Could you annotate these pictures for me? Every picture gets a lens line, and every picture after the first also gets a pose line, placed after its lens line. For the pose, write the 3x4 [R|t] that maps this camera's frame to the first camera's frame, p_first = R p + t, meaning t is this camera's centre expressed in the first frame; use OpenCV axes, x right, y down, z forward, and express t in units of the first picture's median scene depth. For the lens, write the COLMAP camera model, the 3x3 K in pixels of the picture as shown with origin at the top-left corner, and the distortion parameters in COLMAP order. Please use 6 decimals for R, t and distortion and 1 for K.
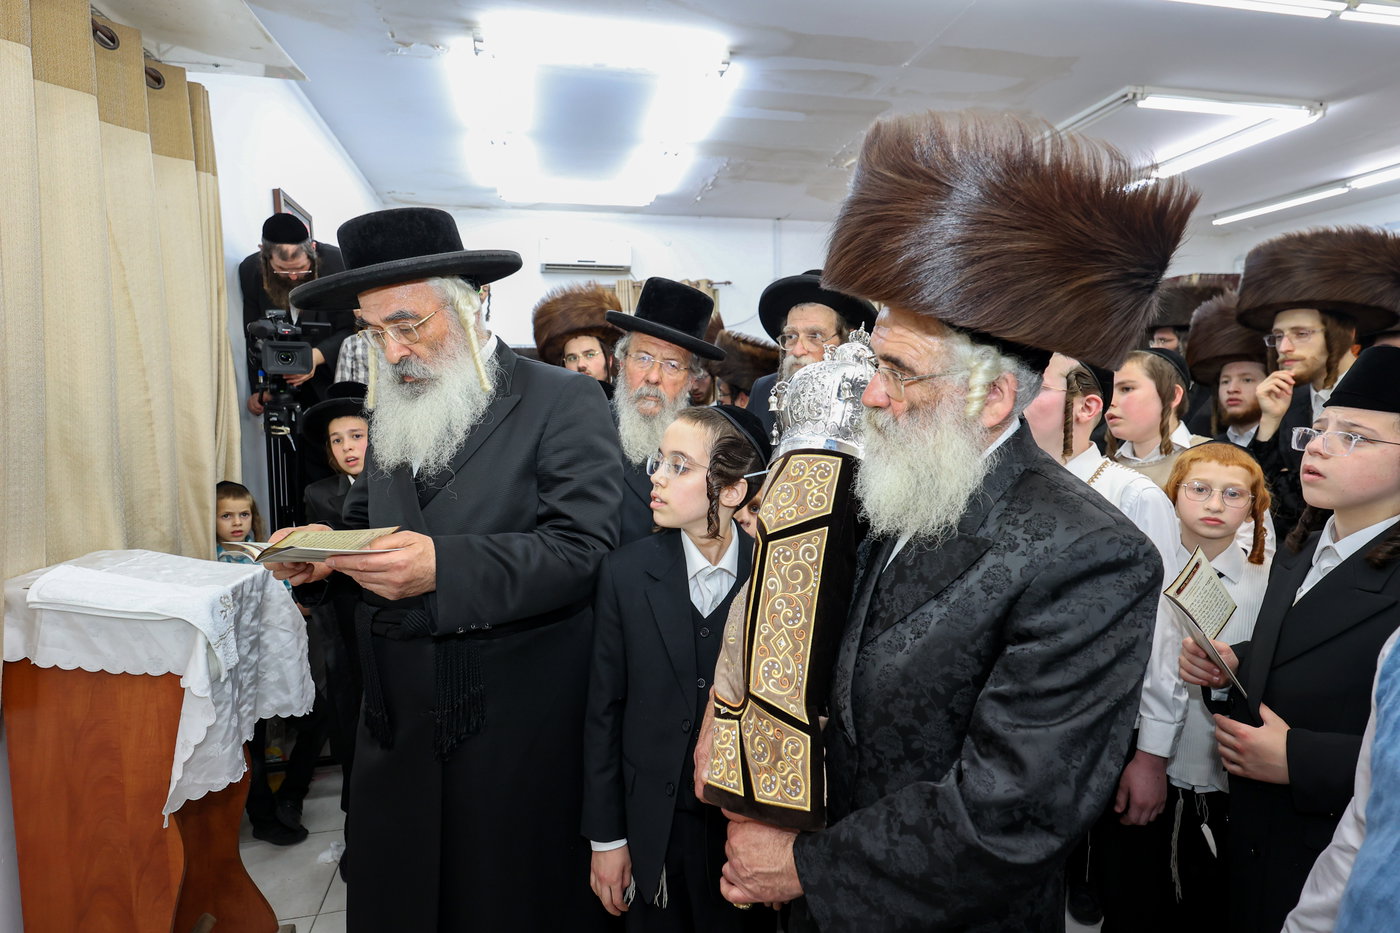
lens RADIAL K [[730.1, 0, 704.4], [0, 730.1, 460.1], [0, 0, 1]] dist [0.007743, -0.001528]
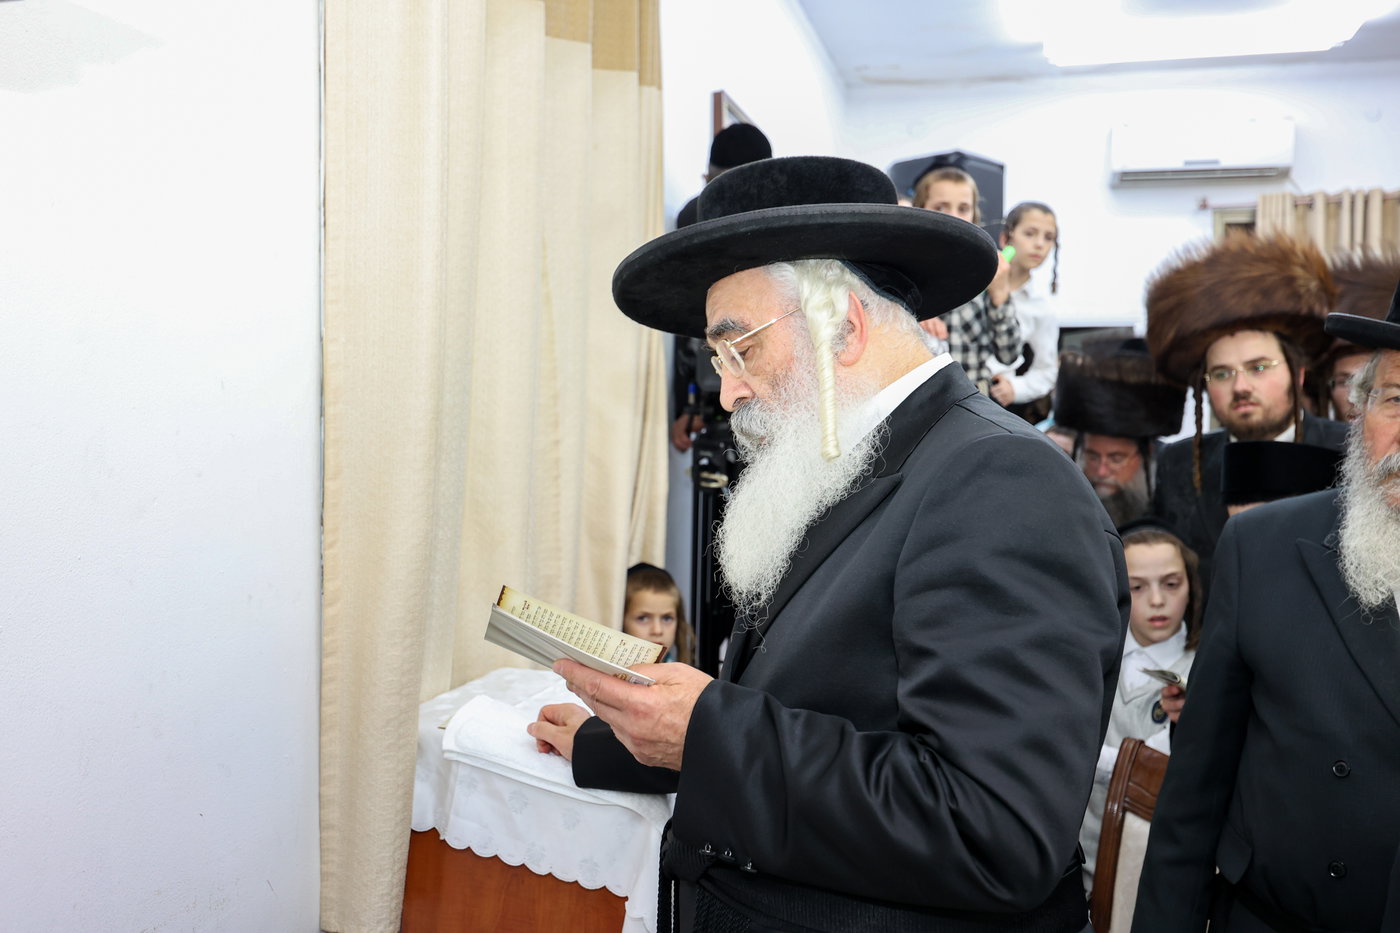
lens RADIAL K [[1323.2, 0, 699.2], [0, 1323.2, 463.9], [0, 0, 1]] dist [0.004782, 0.000000]
pose [[0.887388, 0.043342, -0.458981, -0.093873], [-0.059686, 0.997993, -0.021154, -0.038335], [0.457143, 0.046166, 0.888194, -0.003642]]
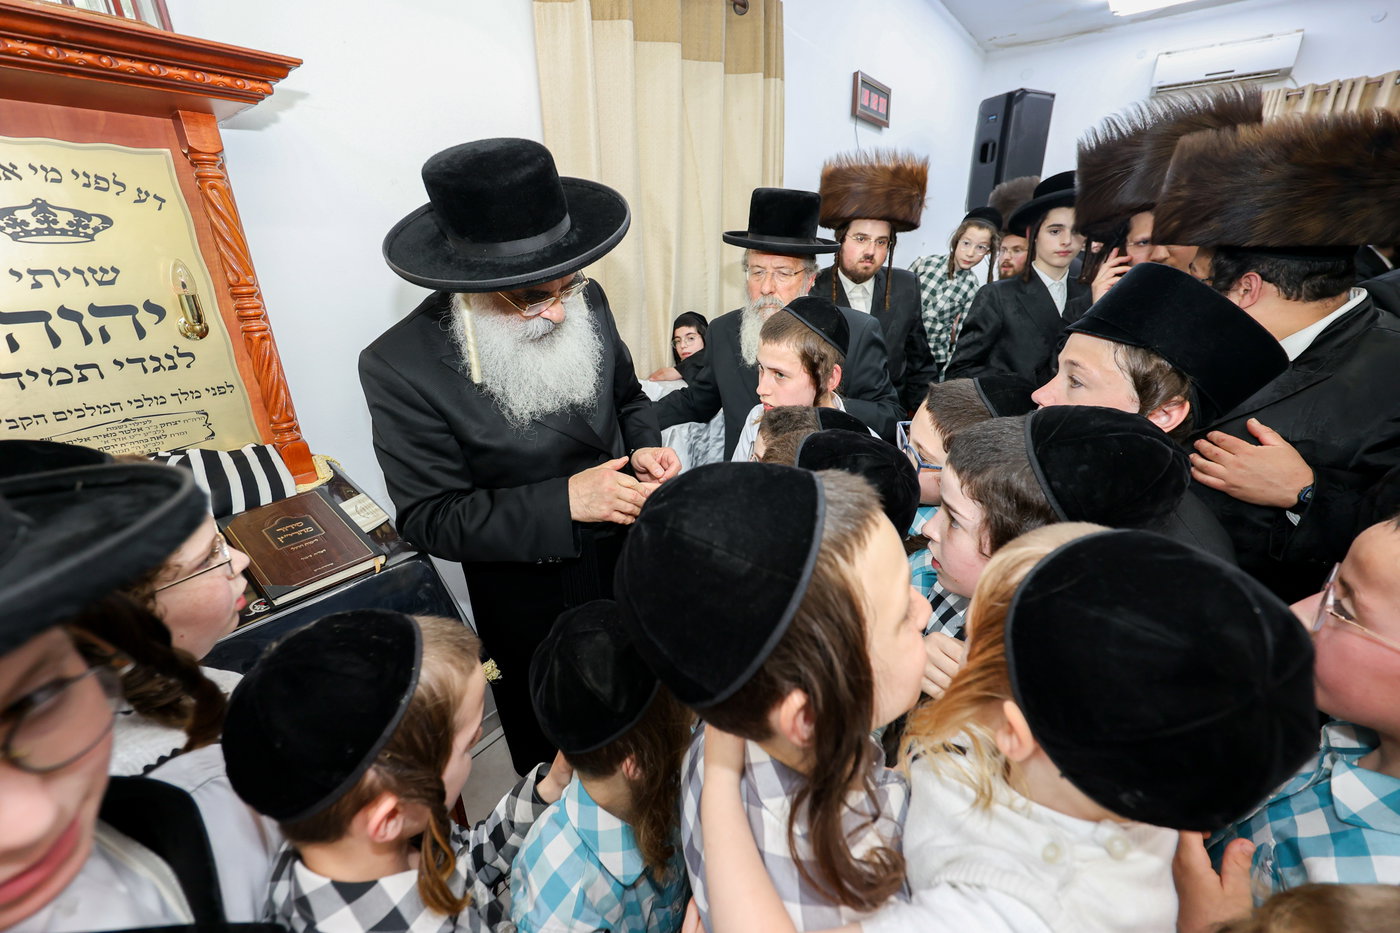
lens RADIAL K [[563.0, 0, 702.7], [0, 563.0, 465.2], [0, 0, 1]] dist [-0.000302, -0.000101]
pose [[0.636956, 0.274633, -0.720322, 0.130633], [-0.047786, 0.946660, 0.318672, -0.067057], [0.769418, -0.168559, 0.616104, 0.199831]]
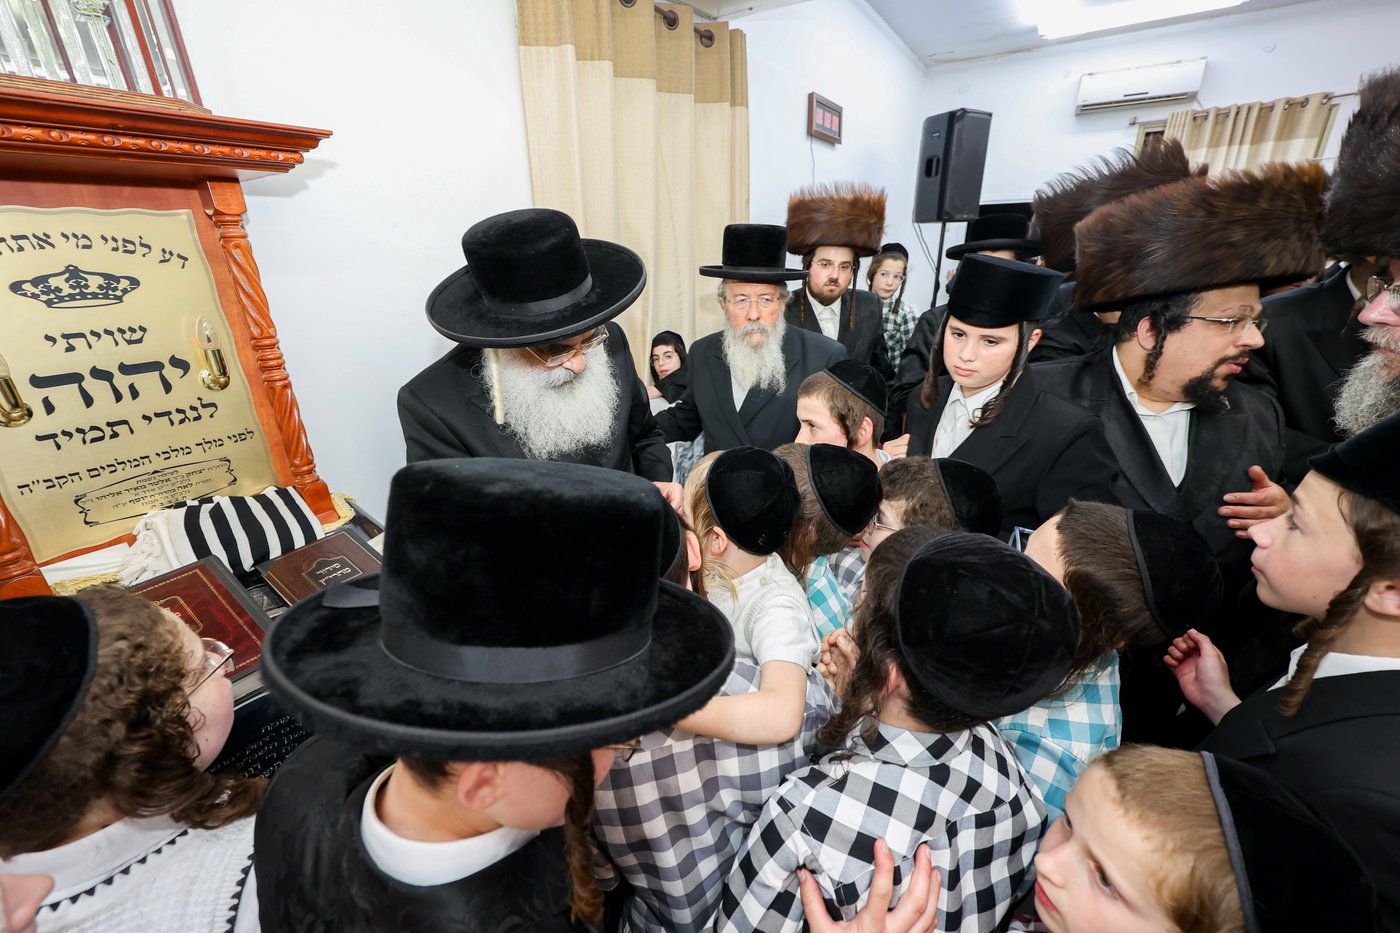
lens RADIAL K [[563.0, 0, 696.9], [0, 563.0, 466.9], [0, 0, 1]] dist [-0.000302, -0.000101]
pose [[0.698398, 0.265727, -0.664552, 0.121365], [-0.044766, 0.942923, 0.329989, -0.114908], [0.714308, -0.200714, 0.670431, 0.134620]]
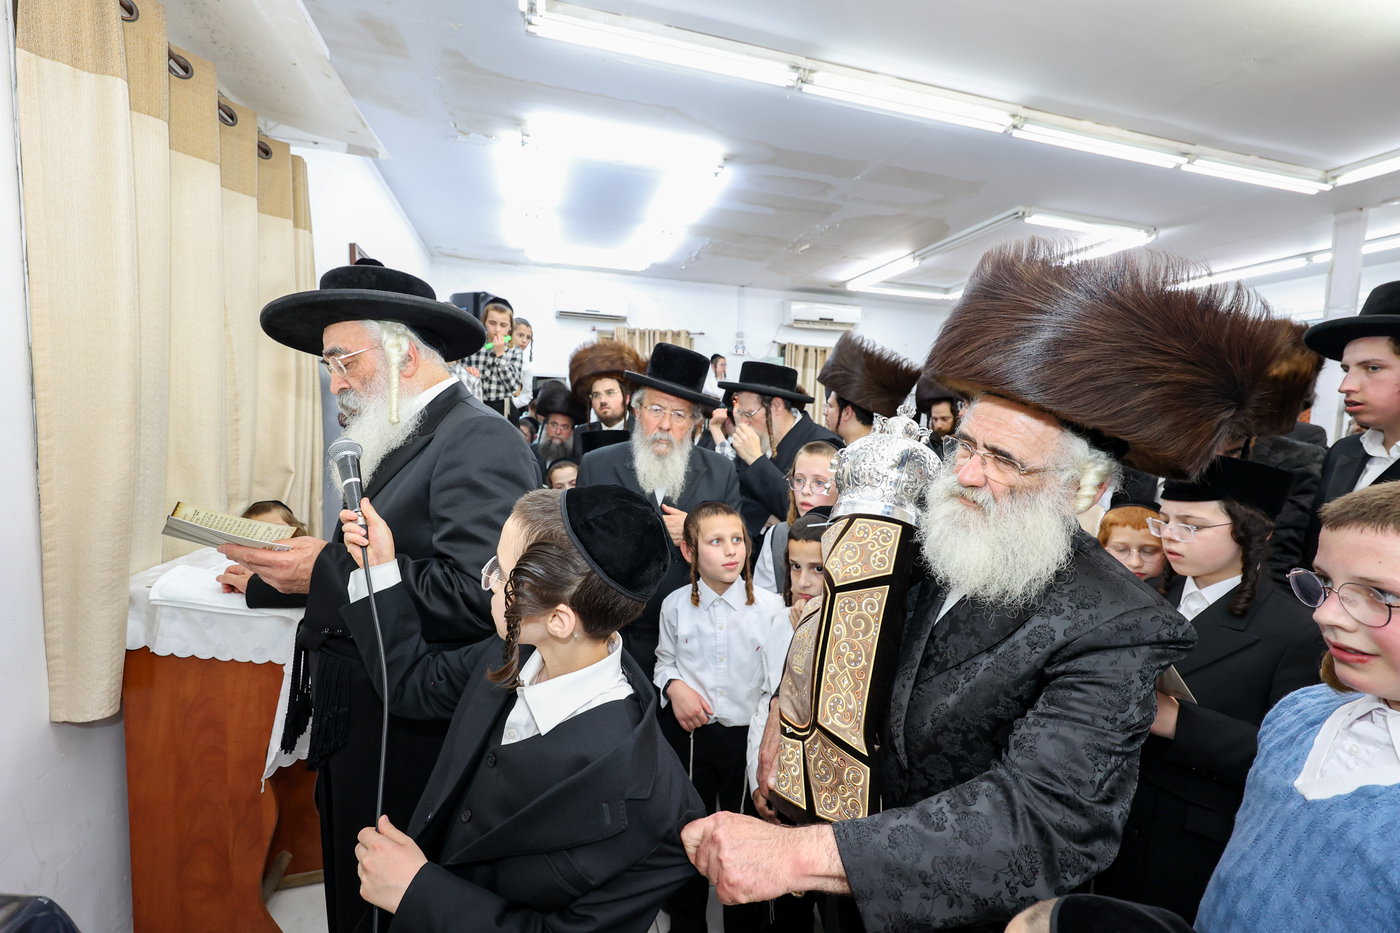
lens RADIAL K [[563.0, 0, 698.5], [0, 563.0, 464.7], [0, 0, 1]] dist [-0.000302, -0.000101]
pose [[0.997364, 0.039146, 0.061094, -0.073833], [-0.039113, 0.999233, -0.001729, -0.032013], [-0.061114, -0.000665, 0.998131, 0.036358]]
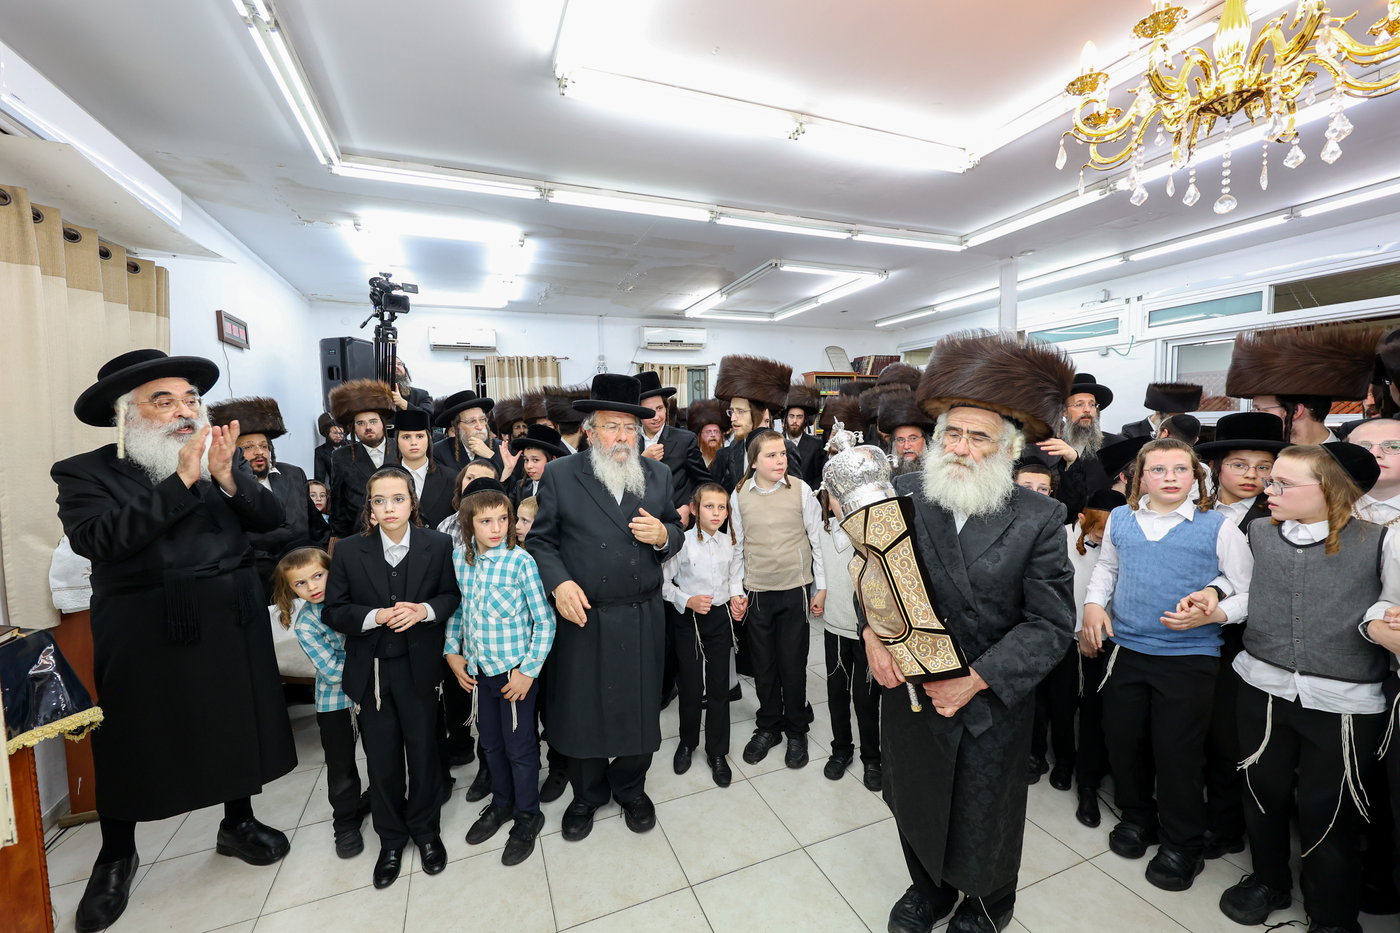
lens RADIAL K [[563.0, 0, 700.5], [0, 563.0, 466.1], [0, 0, 1]] dist [-0.000302, -0.000101]
pose [[0.987083, -0.016646, 0.159340, 0.330681], [0.018983, 0.999733, -0.013158, -0.009697], [-0.159079, 0.016013, 0.987136, -0.486476]]
